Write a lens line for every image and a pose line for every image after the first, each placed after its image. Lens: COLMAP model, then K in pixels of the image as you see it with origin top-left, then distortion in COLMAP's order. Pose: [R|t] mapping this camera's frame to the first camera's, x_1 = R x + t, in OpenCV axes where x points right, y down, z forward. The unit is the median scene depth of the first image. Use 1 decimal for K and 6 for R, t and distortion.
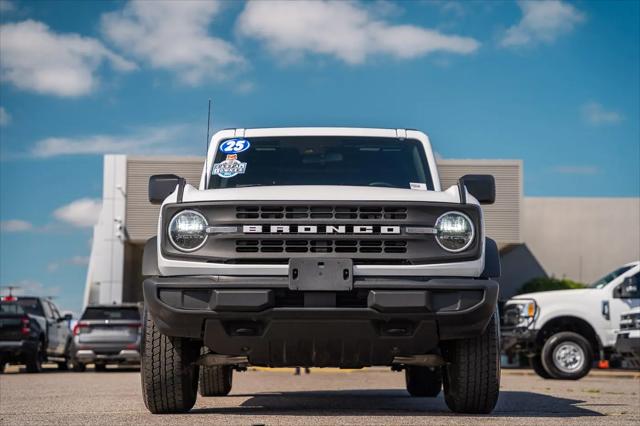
lens RADIAL K [[1239.6, 0, 320.0], [0, 1239.6, 213.0], [0, 0, 1]] dist [0.332448, 0.154019]
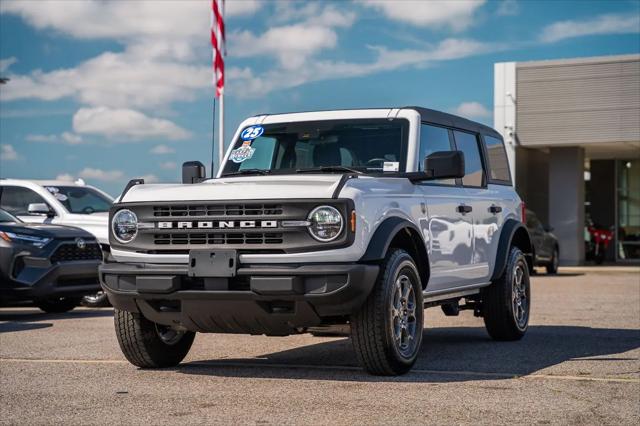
lens RADIAL K [[1239.6, 0, 320.0], [0, 1239.6, 213.0], [0, 0, 1]] dist [0.332448, 0.154019]
pose [[0.919460, -0.018879, -0.392731, 0.557830], [0.054995, 0.995203, 0.080914, -0.088226], [0.389319, -0.095995, 0.916087, -0.048218]]
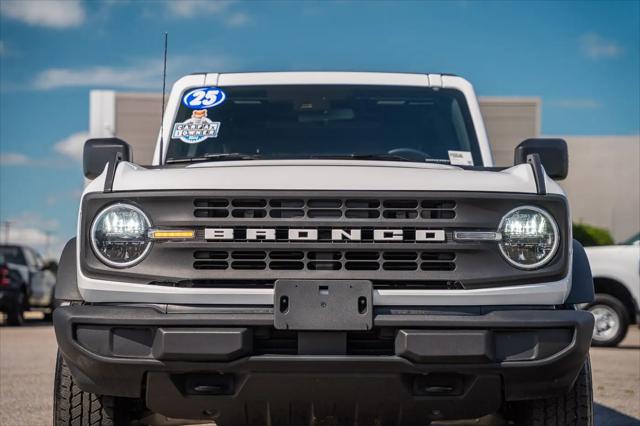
lens RADIAL K [[1239.6, 0, 320.0], [0, 1239.6, 213.0], [0, 0, 1]] dist [0.332448, 0.154019]
pose [[0.999997, 0.001325, -0.001963, 0.000069], [-0.001218, 0.998576, 0.053332, -0.032910], [0.002031, -0.053329, 0.998575, 0.347584]]
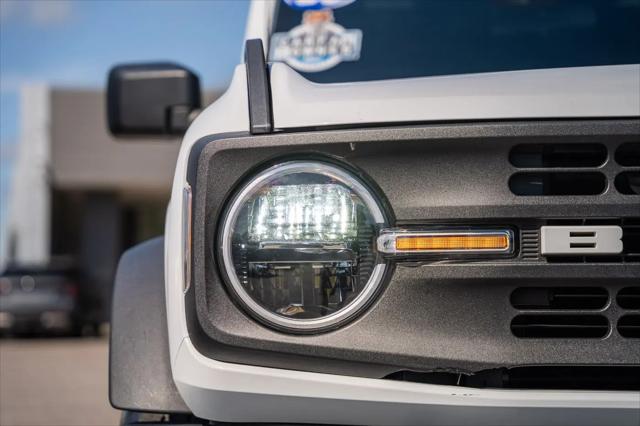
lens RADIAL K [[1239.6, 0, 320.0], [0, 1239.6, 213.0], [0, 0, 1]] dist [0.332448, 0.154019]
pose [[0.998310, -0.009330, 0.057362, -0.117418], [0.006476, 0.998741, 0.049741, -0.004433], [-0.057754, -0.049286, 0.997114, 0.762885]]
